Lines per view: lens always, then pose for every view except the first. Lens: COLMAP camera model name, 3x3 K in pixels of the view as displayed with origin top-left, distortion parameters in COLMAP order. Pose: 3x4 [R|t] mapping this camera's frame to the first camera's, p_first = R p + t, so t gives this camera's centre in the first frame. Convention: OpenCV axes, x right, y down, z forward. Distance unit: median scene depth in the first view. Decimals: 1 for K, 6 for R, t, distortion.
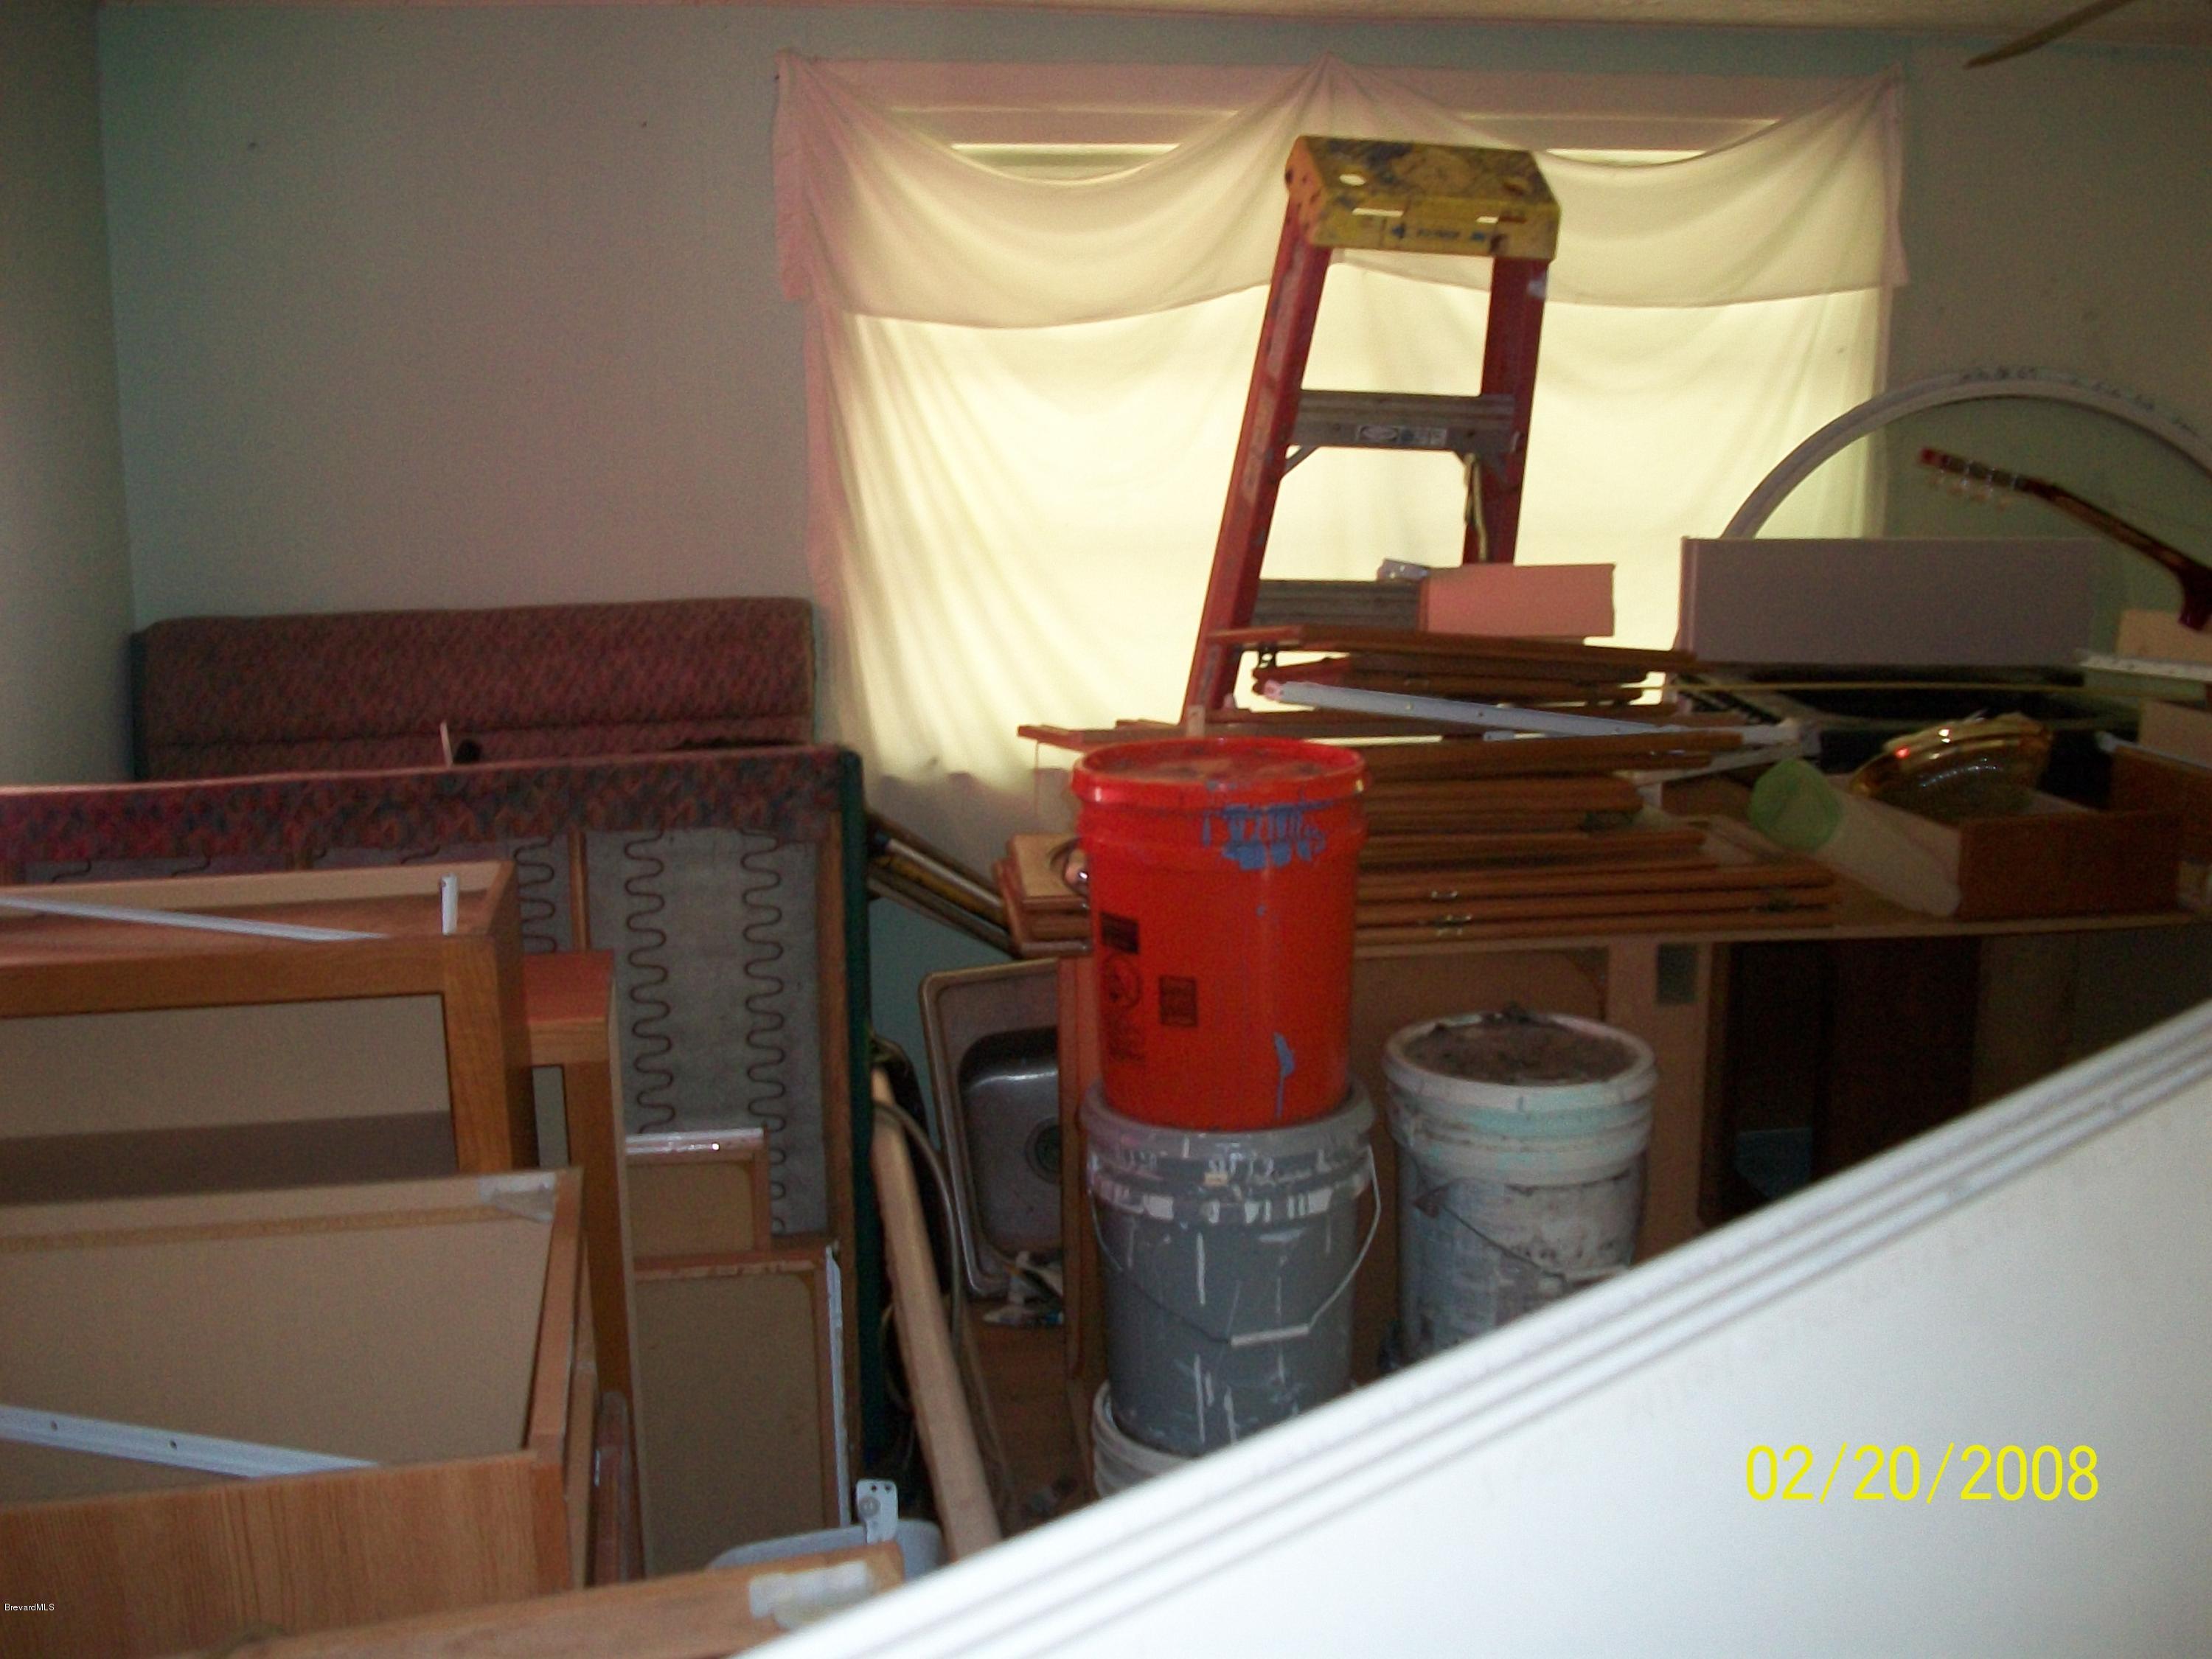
lens RADIAL K [[2114.2, 0, 1106.0], [0, 2114.2, 829.5], [0, 0, 1]] dist [-0.001196, -0.272795]
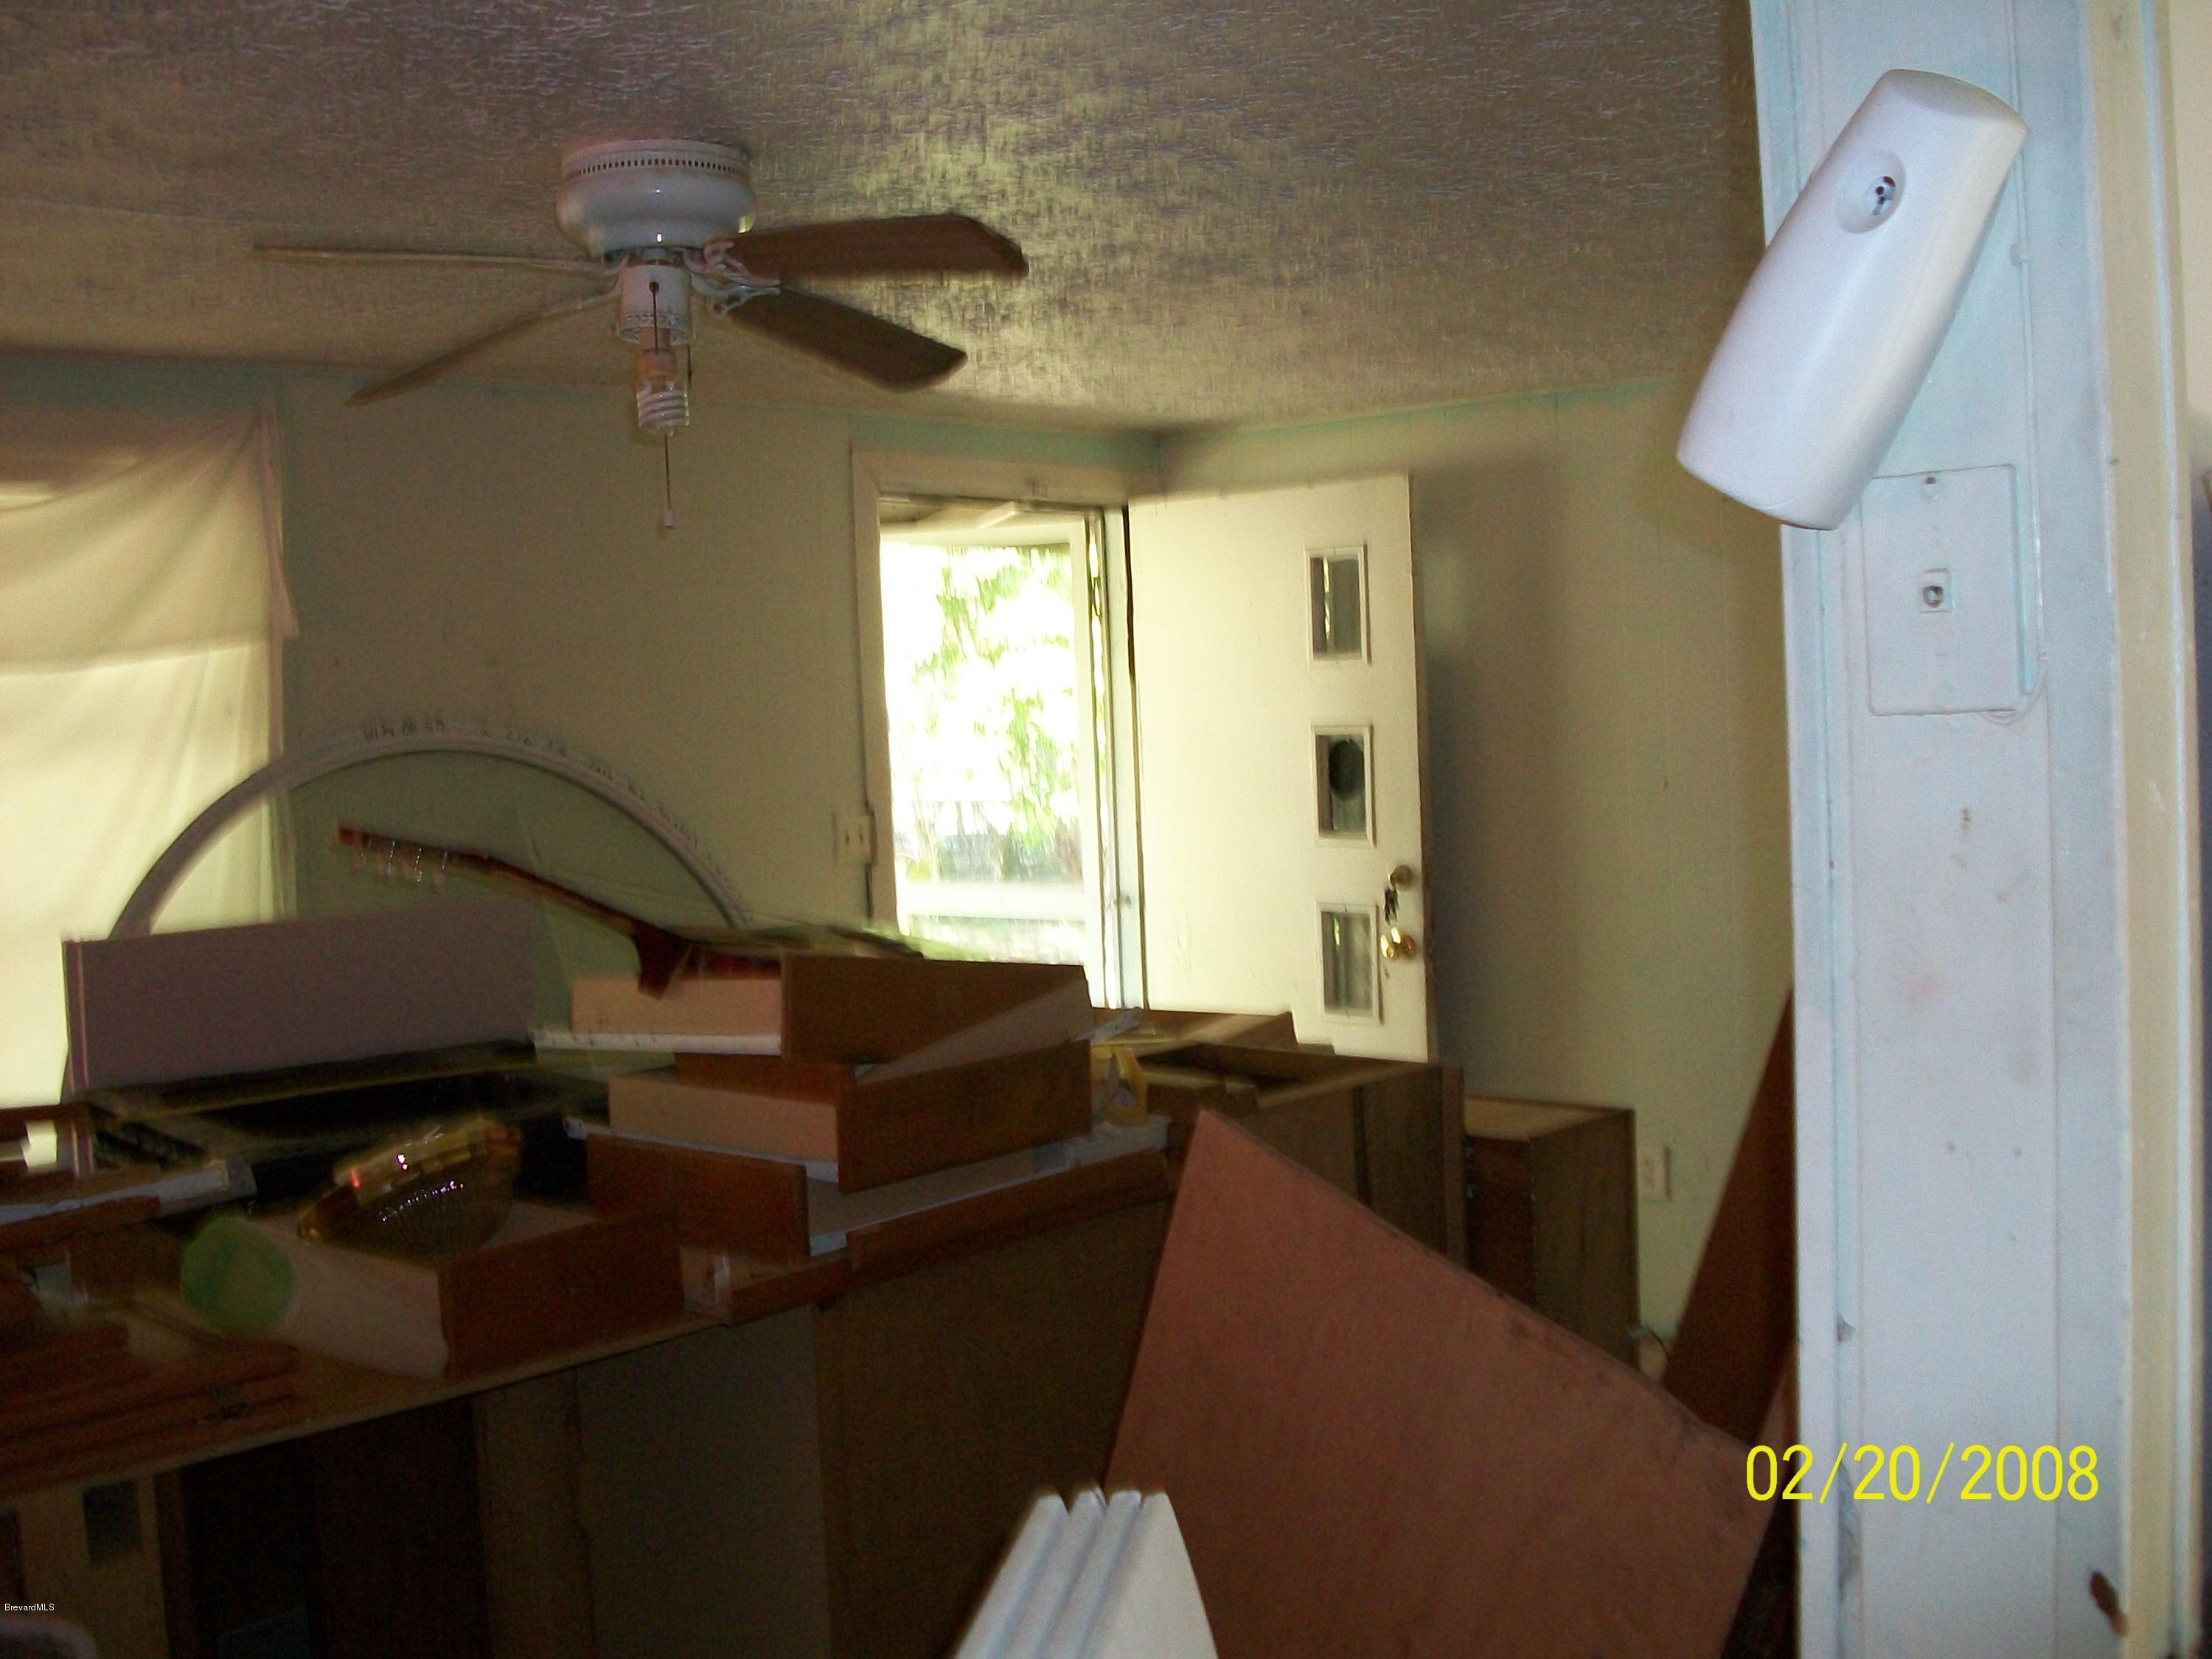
lens RADIAL K [[2163.8, 0, 1107.3], [0, 2163.8, 780.3], [0, 0, 1]] dist [-0.065133, 0.003229]
pose [[0.751686, -0.046452, 0.657883, 0.040124], [0.165285, 0.978951, -0.119729, -0.038830], [-0.638474, 0.198737, 0.743542, 0.115906]]
